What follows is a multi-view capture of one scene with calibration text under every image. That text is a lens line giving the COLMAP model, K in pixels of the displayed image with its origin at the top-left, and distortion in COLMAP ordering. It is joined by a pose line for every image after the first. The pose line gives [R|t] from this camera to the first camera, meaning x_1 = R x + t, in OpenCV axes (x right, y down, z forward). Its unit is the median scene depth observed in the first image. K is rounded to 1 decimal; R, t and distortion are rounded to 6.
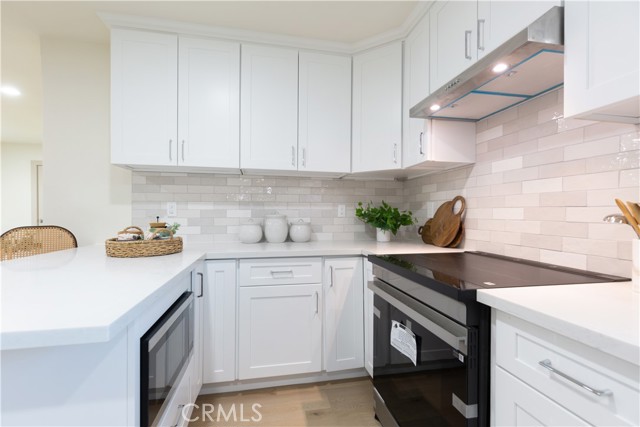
lens RADIAL K [[287.6, 0, 320.0], [0, 287.6, 213.5], [0, 0, 1]] dist [0.002337, 0.000235]
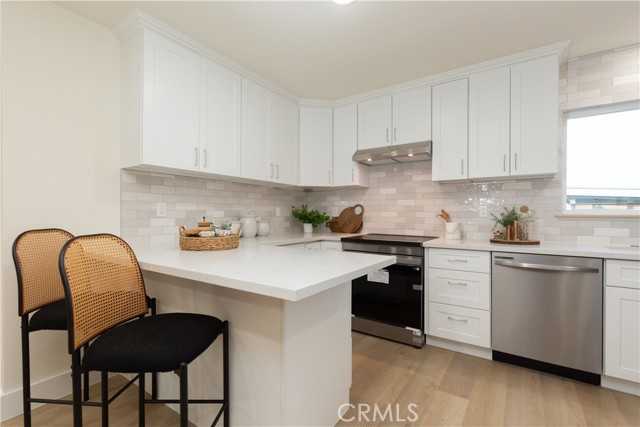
lens RADIAL K [[292.4, 0, 312.4], [0, 292.4, 213.3], [0, 0, 1]] dist [0.000756, 0.000195]
pose [[0.727468, 0.001512, 0.686140, -1.012668], [-0.002806, 0.999996, 0.000772, -0.005113], [-0.686136, -0.002487, 0.727469, -0.142695]]
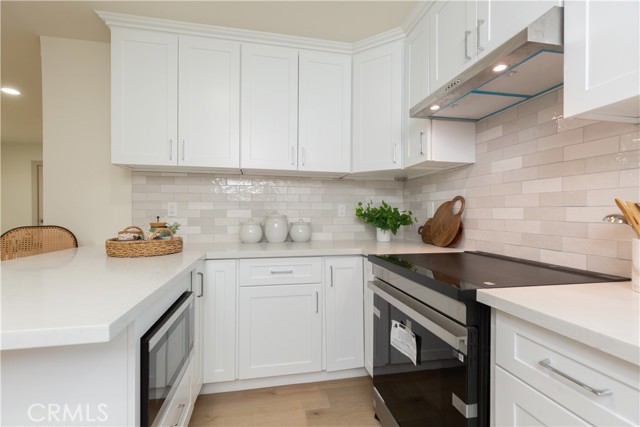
lens RADIAL K [[285.1, 0, 320.0], [0, 285.1, 213.5], [0, 0, 1]] dist [0.000423, 0.000196]
pose [[0.999999, 0.000144, 0.001606, -0.001578], [-0.000145, 1.000000, 0.000338, -0.000001], [-0.001606, -0.000338, 0.999999, 0.007539]]
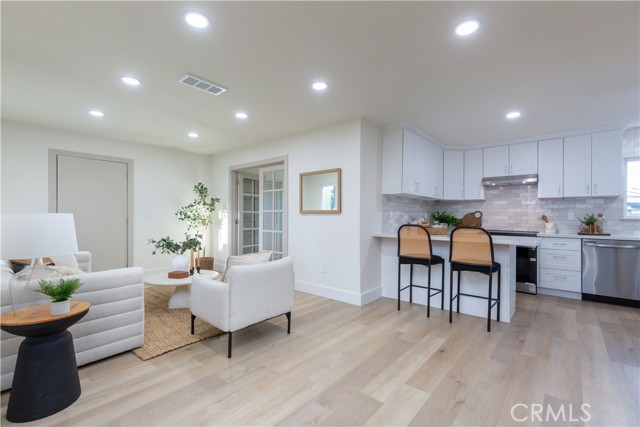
lens RADIAL K [[285.1, 0, 320.0], [0, 285.1, 213.5], [0, 0, 1]] dist [0.000423, 0.000196]
pose [[0.788568, 0.007611, 0.614900, -2.495249], [-0.007092, 0.999969, -0.003282, -0.016541], [-0.614906, -0.001773, 0.788598, -0.249361]]
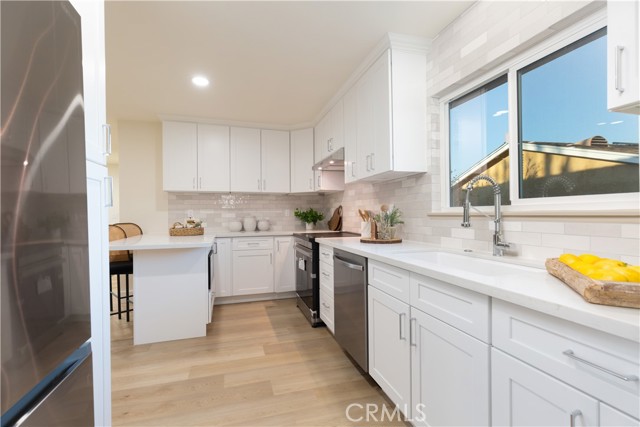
lens RADIAL K [[287.6, 0, 320.0], [0, 287.6, 213.5], [0, 0, 1]] dist [0.002337, 0.000235]
pose [[0.995019, -0.012586, 0.098887, 0.136318], [0.012687, 0.999919, -0.000395, -0.004114], [-0.098875, 0.001647, 0.995099, -1.059577]]
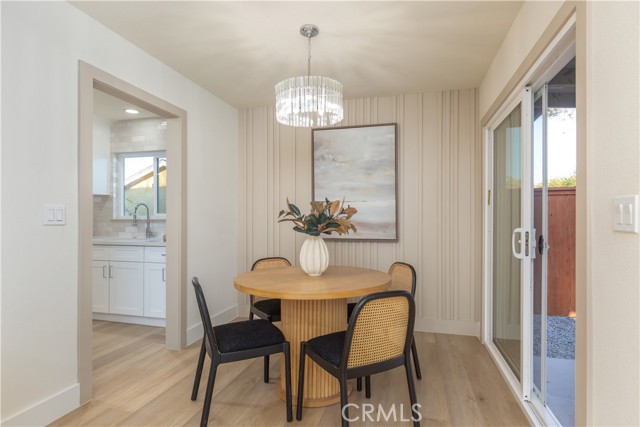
lens RADIAL K [[345.3, 0, 319.3], [0, 345.3, 218.5], [0, 0, 1]] dist [0.000093, 0.000044]
pose [[0.457728, -0.003510, 0.889085, -0.799154], [-0.000869, 0.999990, 0.004395, -0.016851], [-0.889092, -0.002784, 0.457721, -2.358513]]
